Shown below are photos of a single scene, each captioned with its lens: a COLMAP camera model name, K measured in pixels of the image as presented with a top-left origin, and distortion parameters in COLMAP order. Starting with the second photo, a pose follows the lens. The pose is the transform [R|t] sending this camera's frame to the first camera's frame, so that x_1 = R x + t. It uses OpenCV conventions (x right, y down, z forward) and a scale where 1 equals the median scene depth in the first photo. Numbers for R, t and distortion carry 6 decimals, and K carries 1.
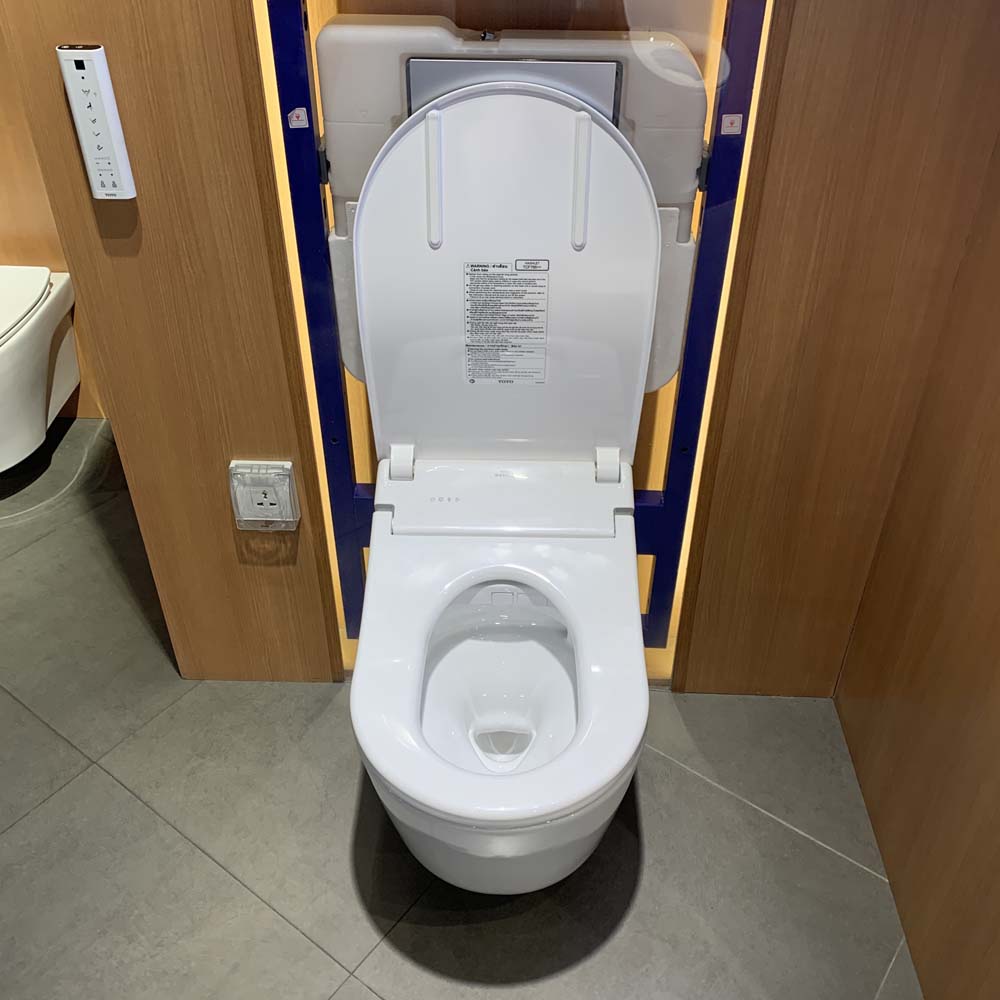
lens RADIAL K [[1026.1, 0, 504.0], [0, 1026.1, 489.1], [0, 0, 1]] dist [0.003294, 0.000856]
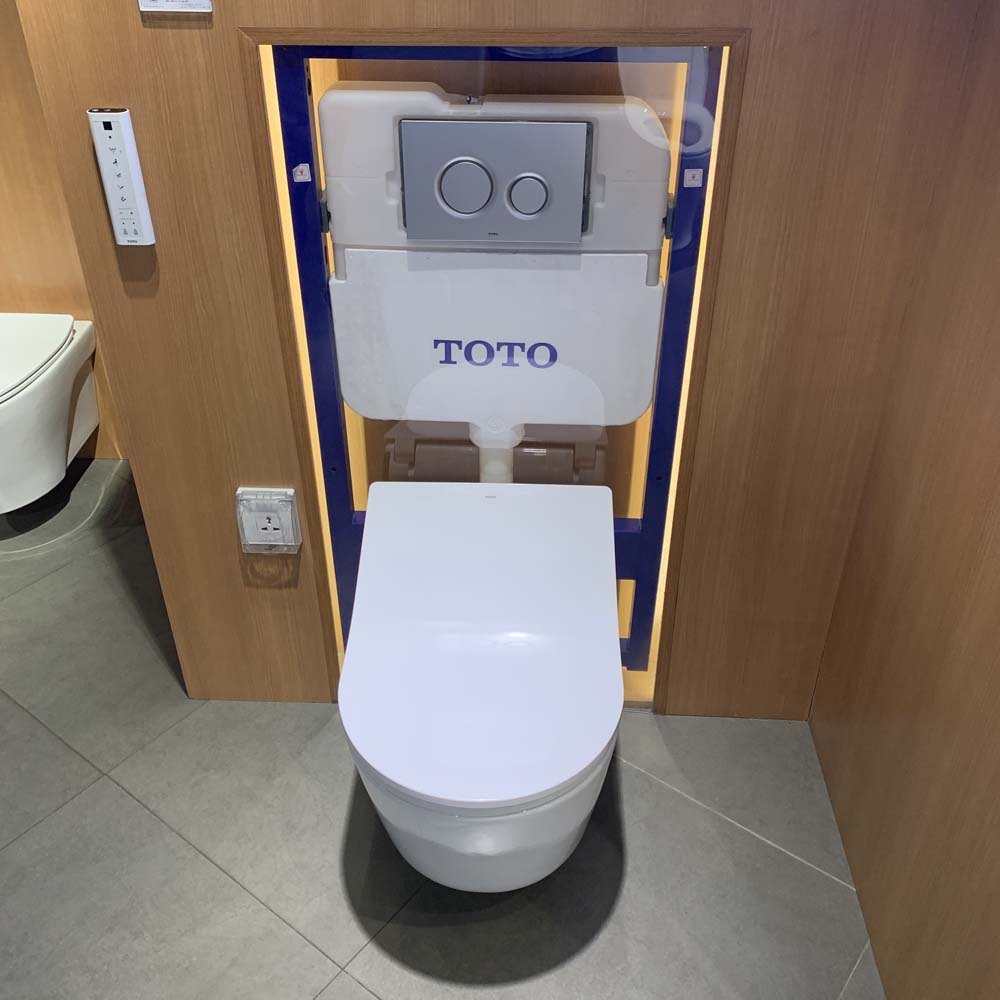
lens RADIAL K [[1024.1, 0, 500.0], [0, 1024.1, 500.0], [0, 0, 1]] dist [0.012772, -0.024599]
pose [[0.999883, 0.003554, -0.014855, 0.027571], [-0.004253, 0.998874, -0.047248, 0.037938], [0.014670, 0.047306, 0.998773, -0.076339]]
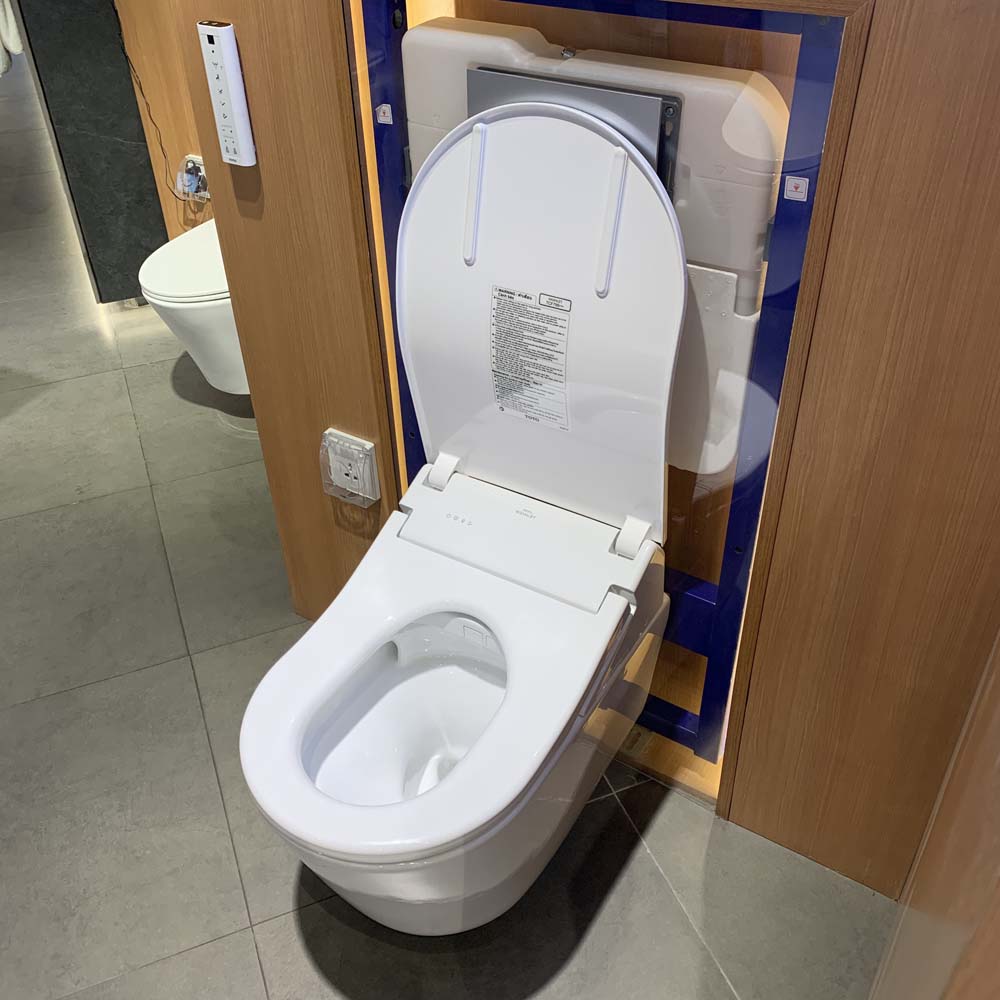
lens RADIAL K [[1024.1, 0, 500.0], [0, 1024.1, 500.0], [0, 0, 1]] dist [0.012772, -0.024599]
pose [[0.861087, 0.288877, -0.418424, 0.380878], [-0.287774, 0.955328, 0.067333, -0.085264], [0.419183, 0.062432, 0.905753, 0.133016]]
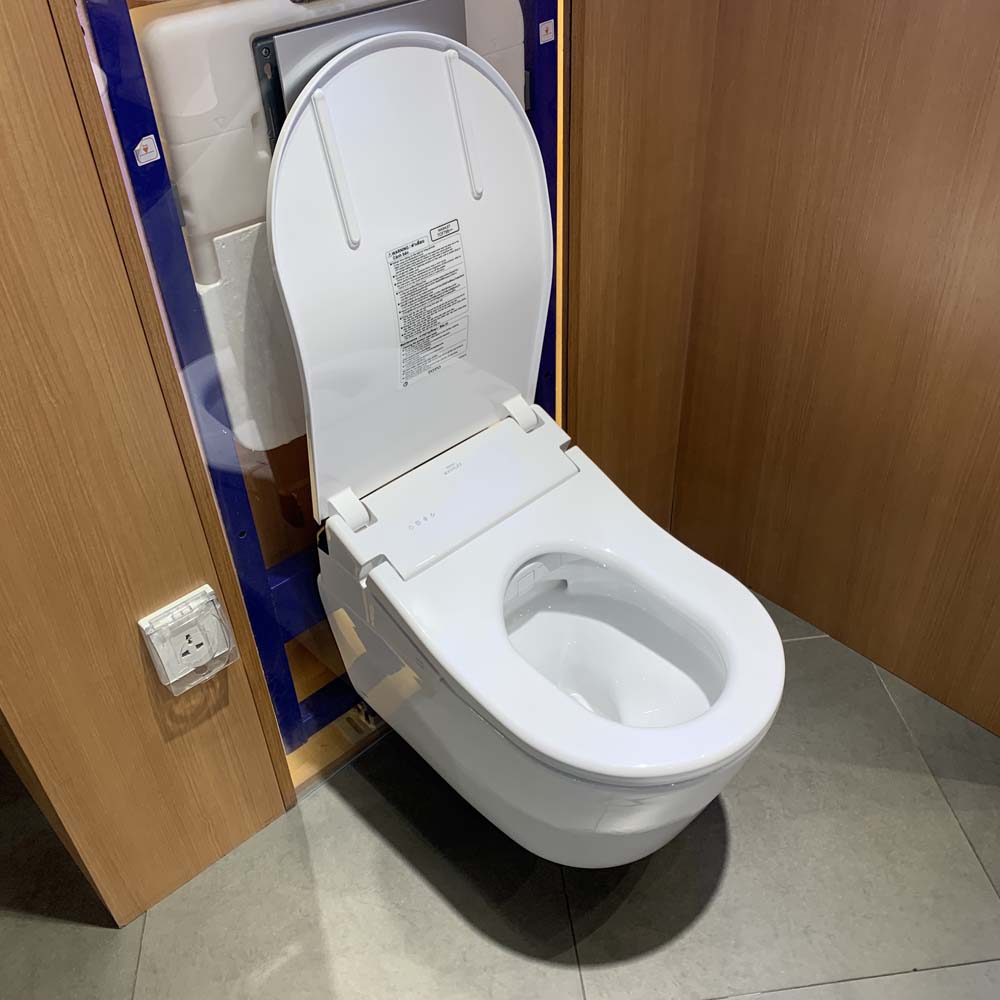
lens RADIAL K [[1021.2, 0, 502.4], [0, 1021.2, 507.2], [0, 0, 1]] dist [-0.015952, 0.017654]
pose [[0.715793, -0.464740, 0.521208, -0.467708], [0.452855, 0.877085, 0.160140, -0.111583], [-0.531567, 0.121405, 0.838270, 0.218104]]
